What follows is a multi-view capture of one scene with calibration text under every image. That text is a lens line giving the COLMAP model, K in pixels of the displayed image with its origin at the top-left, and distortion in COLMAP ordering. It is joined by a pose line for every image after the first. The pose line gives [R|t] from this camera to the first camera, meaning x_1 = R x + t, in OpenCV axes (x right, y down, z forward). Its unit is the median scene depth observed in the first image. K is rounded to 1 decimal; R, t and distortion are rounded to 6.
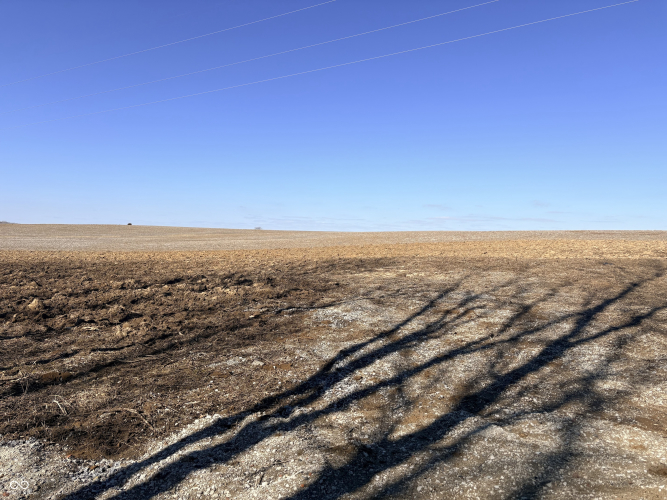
lens RADIAL K [[518.1, 0, 328.8], [0, 518.1, 254.0], [0, 0, 1]] dist [0.048326, -0.047653]
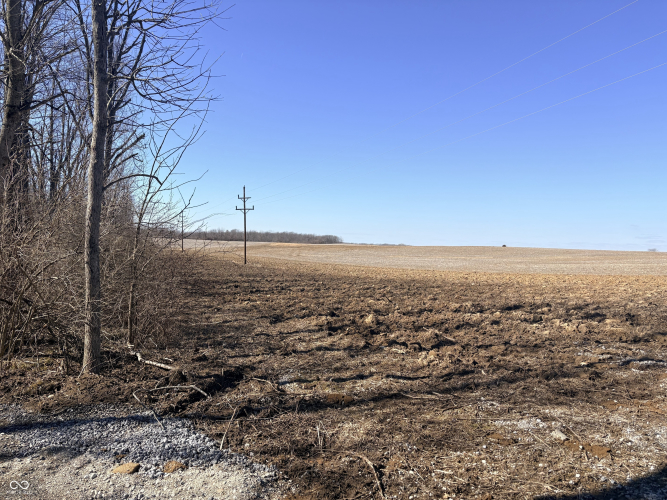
lens RADIAL K [[518.1, 0, 334.7], [0, 518.1, 251.0], [0, 0, 1]] dist [0.048326, -0.047653]
pose [[0.764869, 0.006738, -0.644151, 0.065058], [-0.037498, 0.998715, -0.034079, -0.004235], [0.643094, 0.050220, 0.764139, 0.176611]]
